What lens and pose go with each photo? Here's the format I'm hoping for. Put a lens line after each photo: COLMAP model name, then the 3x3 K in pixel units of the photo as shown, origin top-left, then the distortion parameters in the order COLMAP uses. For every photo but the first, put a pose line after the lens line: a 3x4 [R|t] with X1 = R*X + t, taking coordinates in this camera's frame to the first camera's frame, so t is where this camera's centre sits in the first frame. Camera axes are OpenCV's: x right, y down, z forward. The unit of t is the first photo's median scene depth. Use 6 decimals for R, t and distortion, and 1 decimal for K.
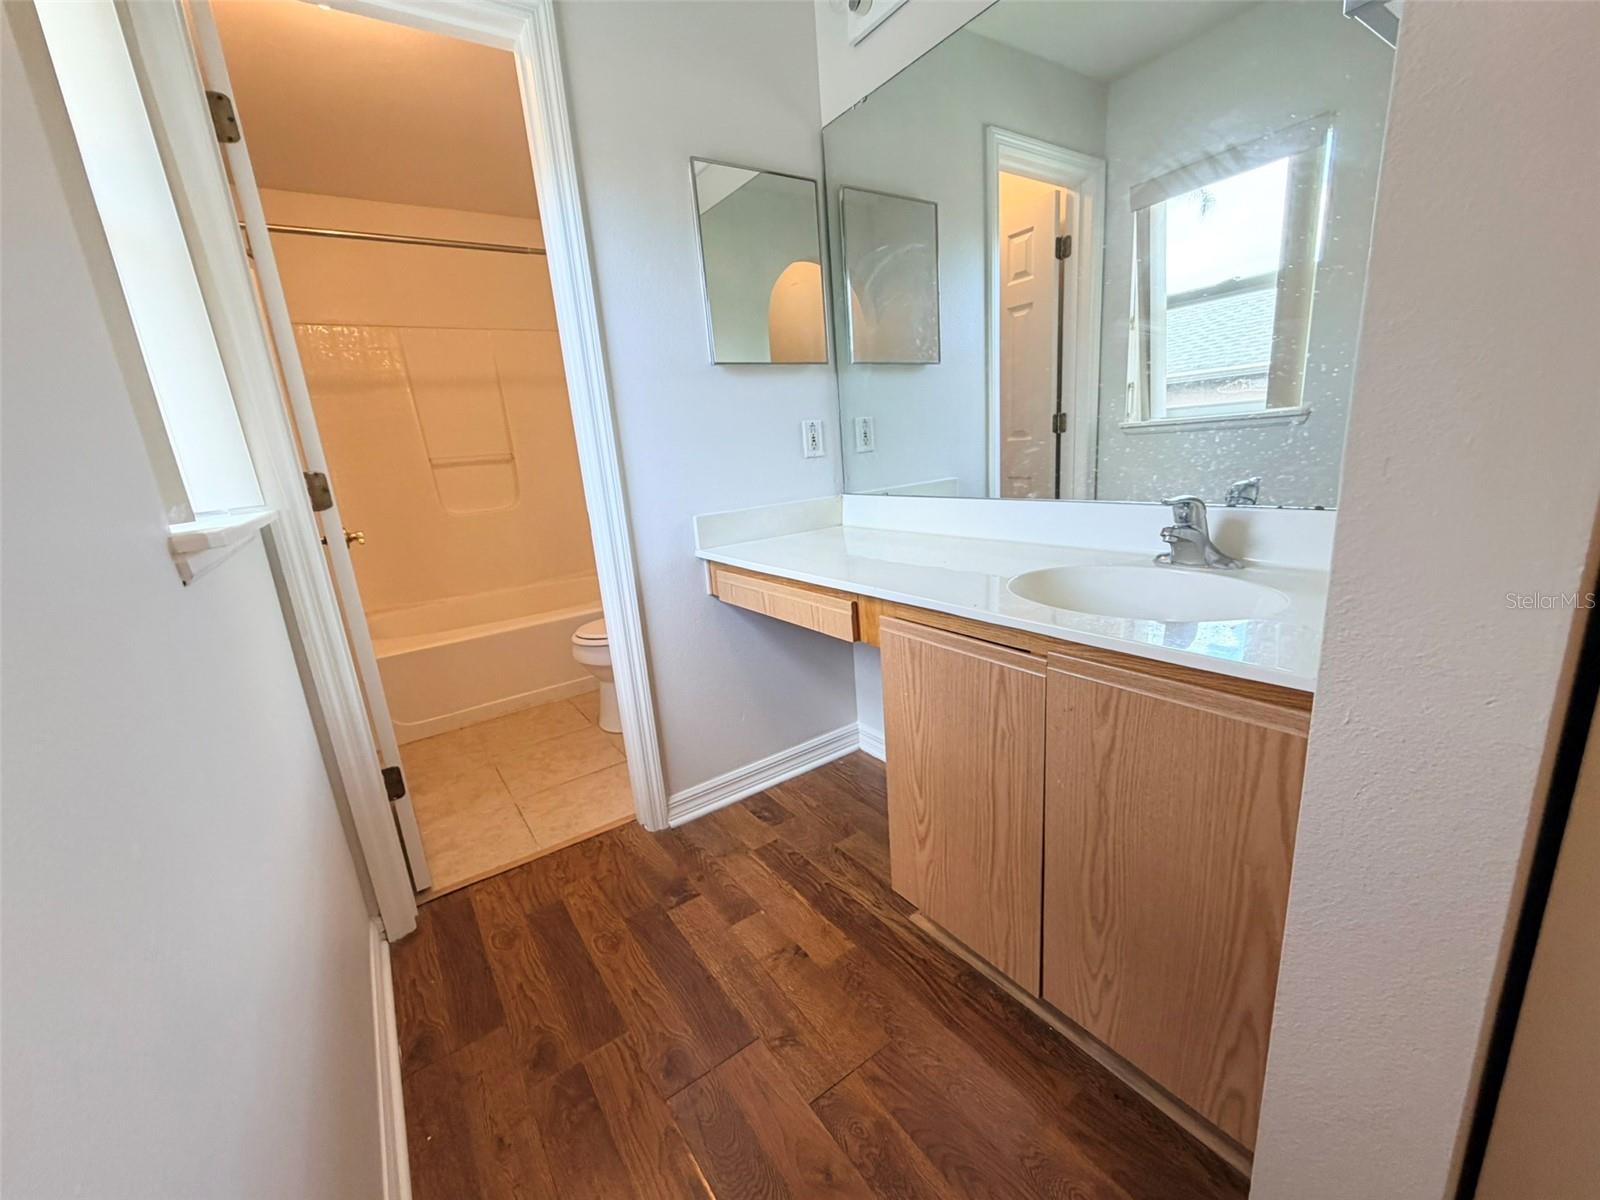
lens RADIAL K [[638.5, 0, 804.5], [0, 638.5, 602.9], [0, 0, 1]] dist [0.000895, -0.000435]
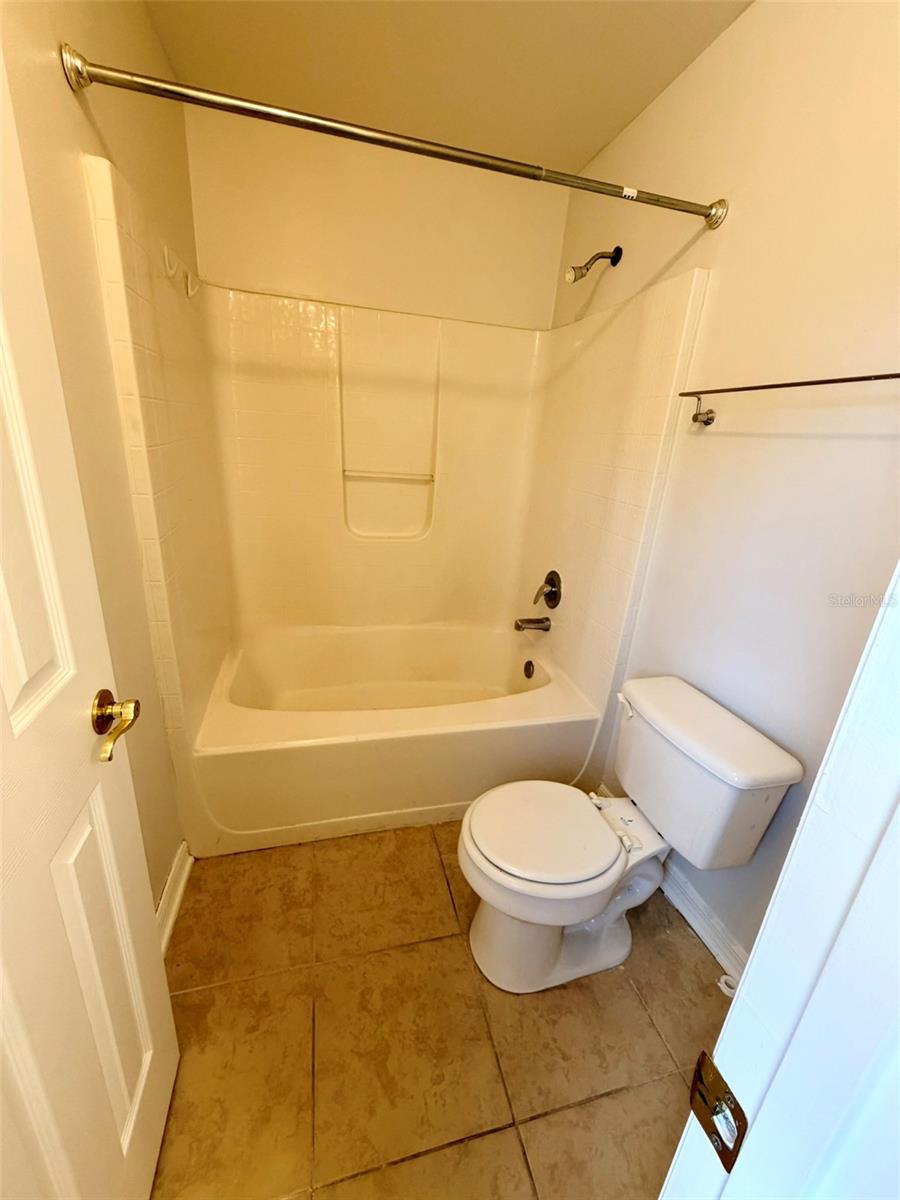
lens RADIAL K [[478.9, 0, 452.5], [0, 478.9, 591.6], [0, 0, 1]] dist [0.000895, -0.000435]
pose [[0.925207, 0.243747, -0.290824, -0.372330], [-0.221516, 0.969203, 0.107598, -0.275210], [0.308094, -0.035128, 0.950707, 0.707882]]
